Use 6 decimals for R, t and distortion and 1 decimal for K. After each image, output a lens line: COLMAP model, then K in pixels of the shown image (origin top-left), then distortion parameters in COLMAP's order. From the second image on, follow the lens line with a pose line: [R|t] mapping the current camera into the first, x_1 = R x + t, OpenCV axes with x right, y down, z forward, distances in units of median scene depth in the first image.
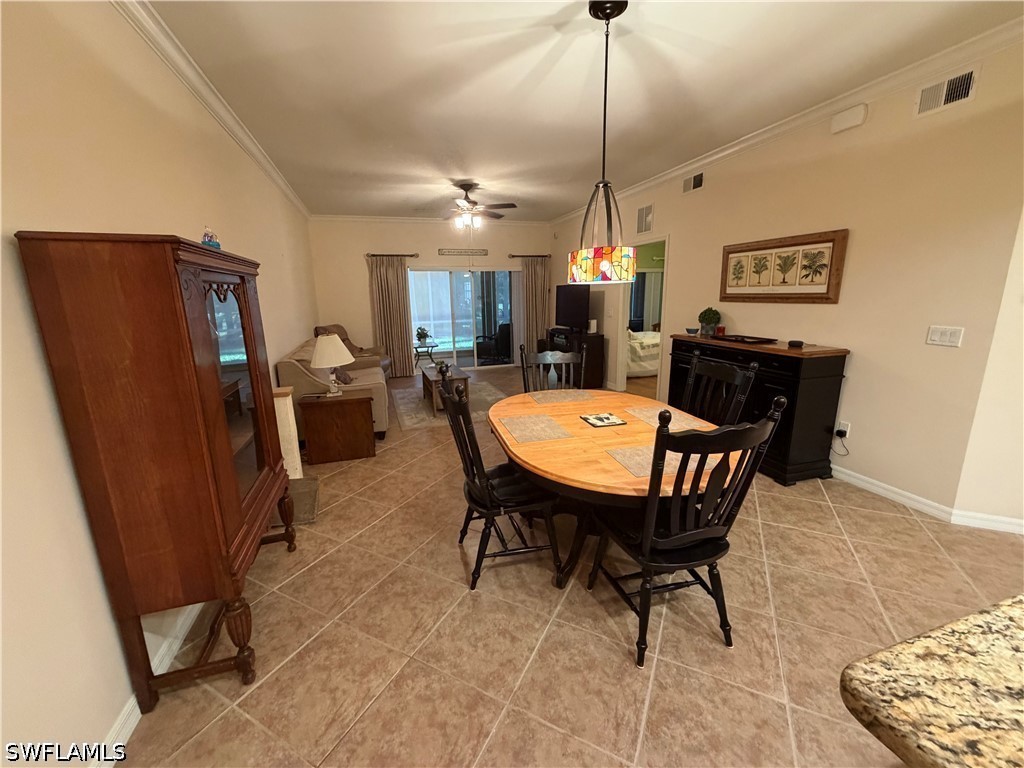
lens RADIAL K [[408.9, 0, 510.1], [0, 408.9, 386.5], [0, 0, 1]] dist [-0.000342, 0.000179]
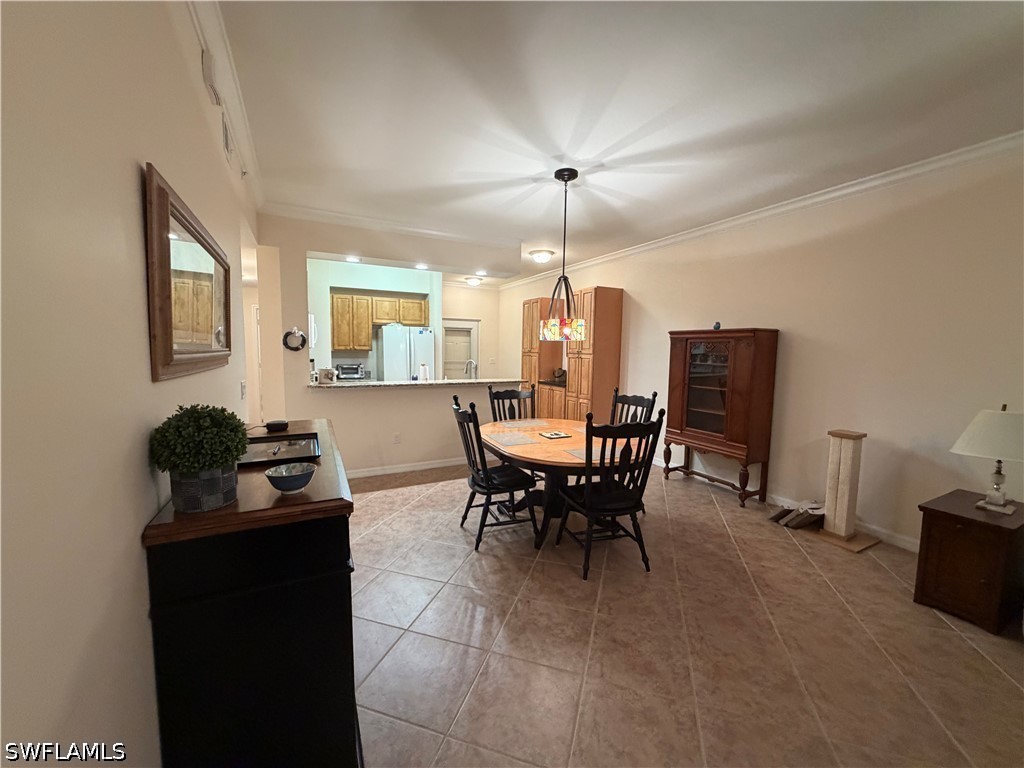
lens RADIAL K [[408.8, 0, 511.0], [0, 408.8, 385.1], [0, 0, 1]] dist [-0.001701, -0.000048]
pose [[-0.987197, 0.019859, -0.158263, 0.725202], [-0.030192, 0.951016, 0.307662, -0.621166], [0.156621, 0.308502, -0.938241, 2.728125]]
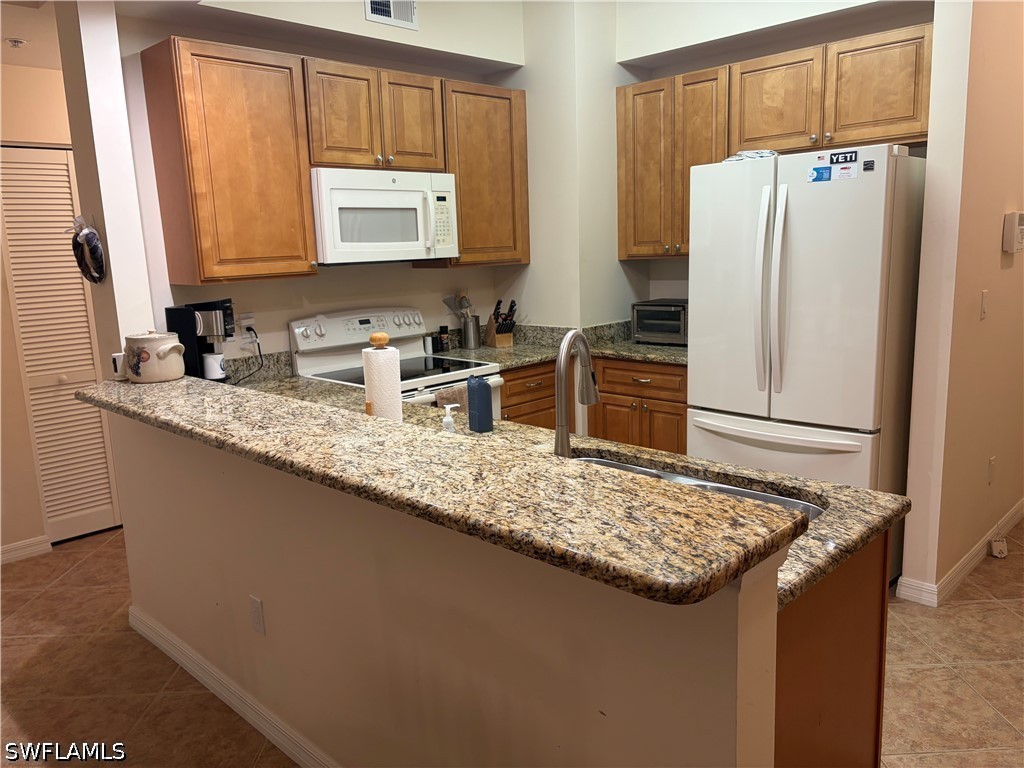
lens RADIAL K [[776.2, 0, 504.7], [0, 776.2, 382.1], [0, 0, 1]] dist [0.047976, -0.058887]
pose [[-0.453801, -0.121042, 0.882844, -0.191145], [0.243030, 0.936362, 0.253302, -0.116672], [-0.857322, 0.329507, -0.395505, 0.493709]]
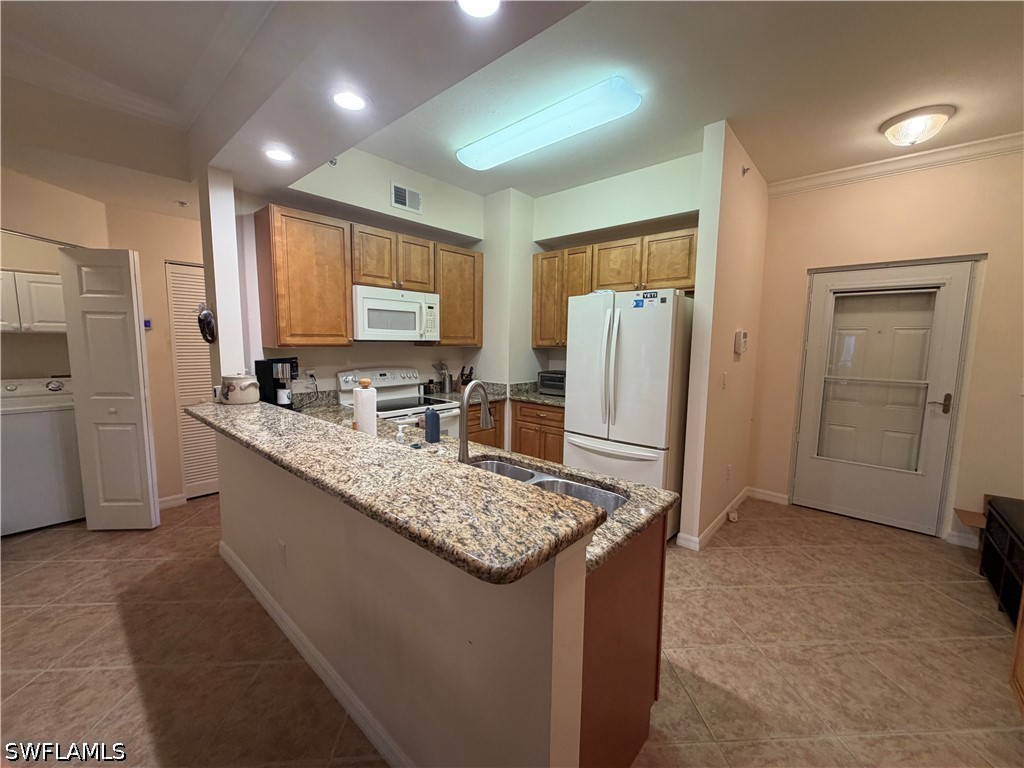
lens RADIAL K [[408.8, 0, 511.0], [0, 408.8, 385.1], [0, 0, 1]] dist [-0.001701, -0.000048]
pose [[-0.504898, -0.078893, 0.859566, -0.103803], [0.189859, 0.961277, 0.199749, -0.056536], [-0.842040, 0.264049, -0.470369, 0.351828]]
